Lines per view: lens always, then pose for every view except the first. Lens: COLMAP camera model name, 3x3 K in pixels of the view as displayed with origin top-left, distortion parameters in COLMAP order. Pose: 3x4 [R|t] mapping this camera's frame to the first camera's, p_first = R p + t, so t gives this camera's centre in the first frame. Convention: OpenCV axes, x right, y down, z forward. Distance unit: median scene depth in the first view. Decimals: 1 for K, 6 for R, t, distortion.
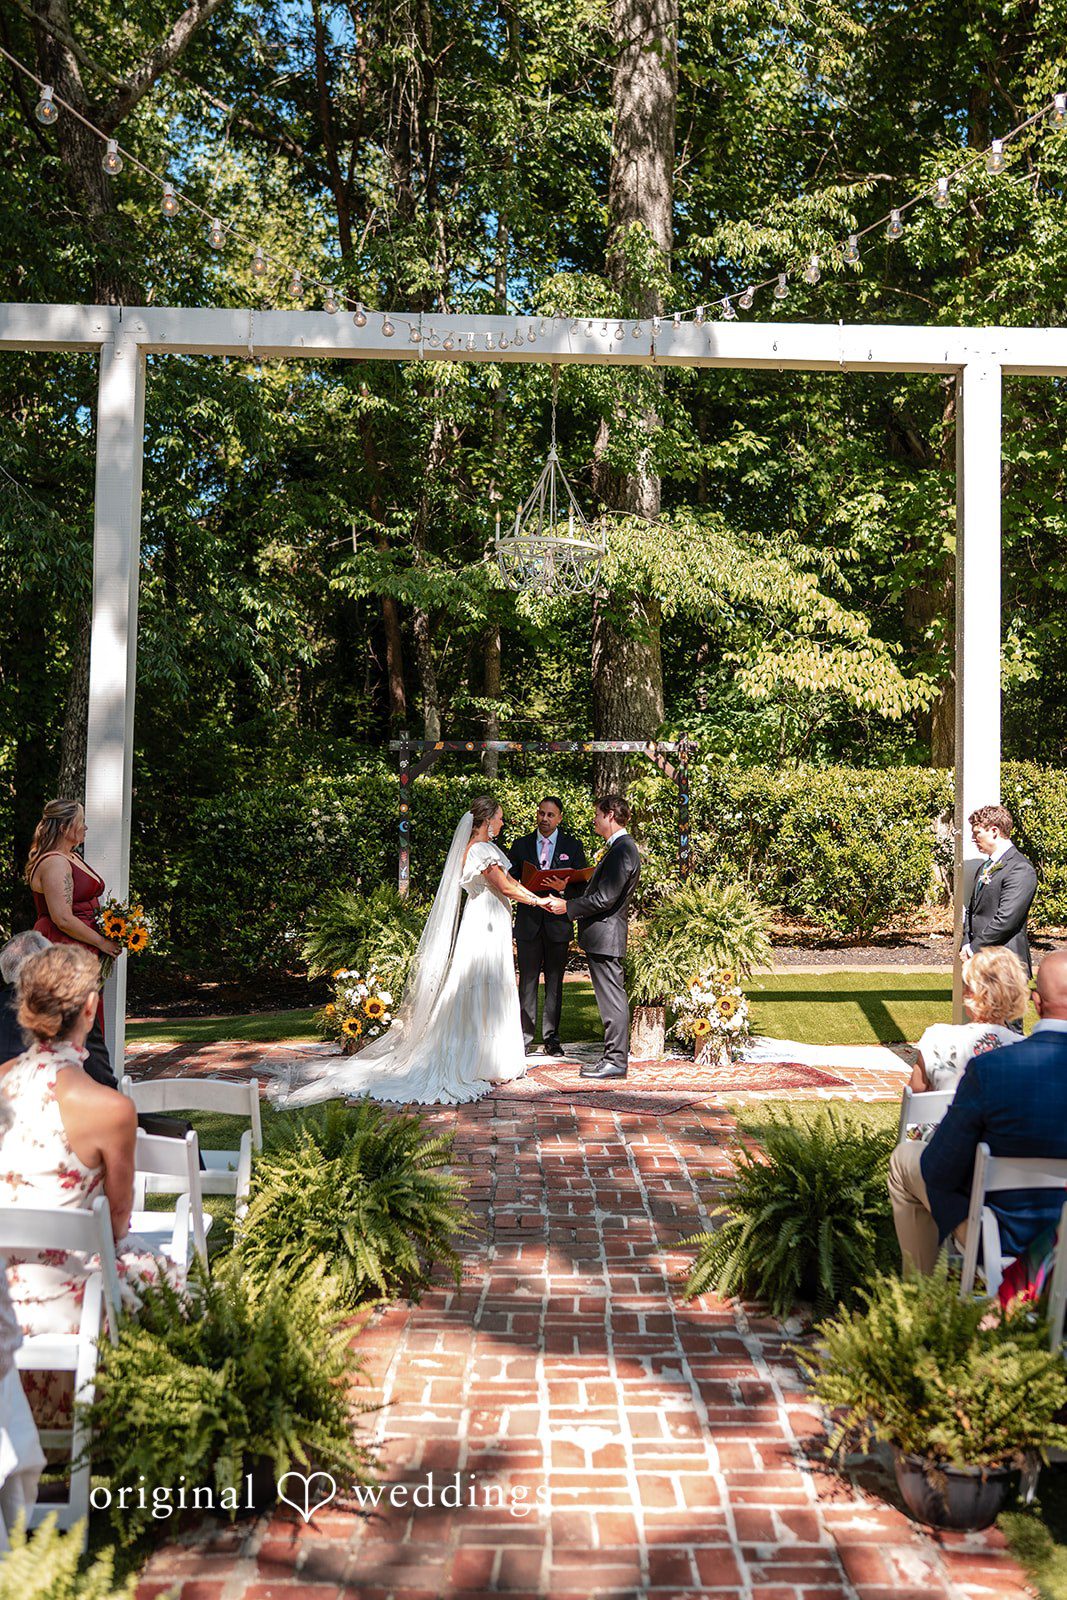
lens RADIAL K [[2503.8, 0, 533.5], [0, 2503.8, 800.0], [0, 0, 1]] dist [-0.034154, -0.031773]
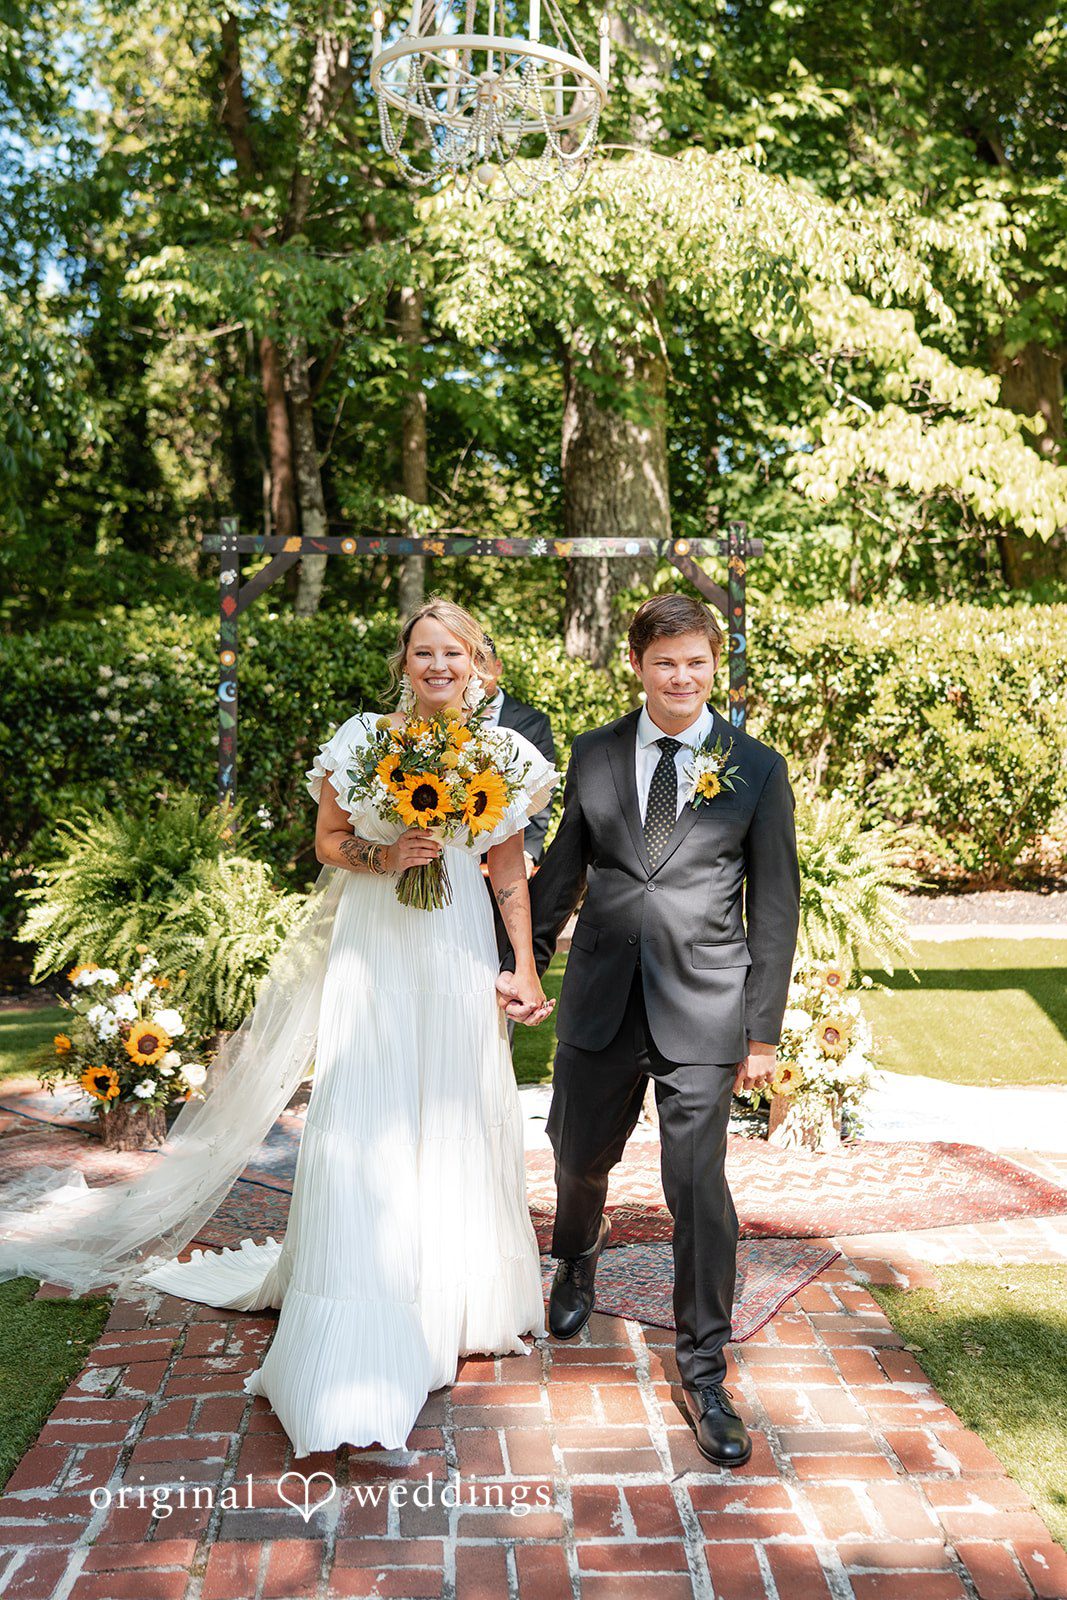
lens RADIAL K [[2503.8, 0, 533.5], [0, 2503.8, 800.0], [0, 0, 1]] dist [-0.034154, -0.031773]
pose [[0.999863, 0.001104, 0.016526, 0.006324], [-0.001832, 0.999026, 0.044082, 0.010517], [-0.016461, -0.044106, 0.998891, 0.470165]]
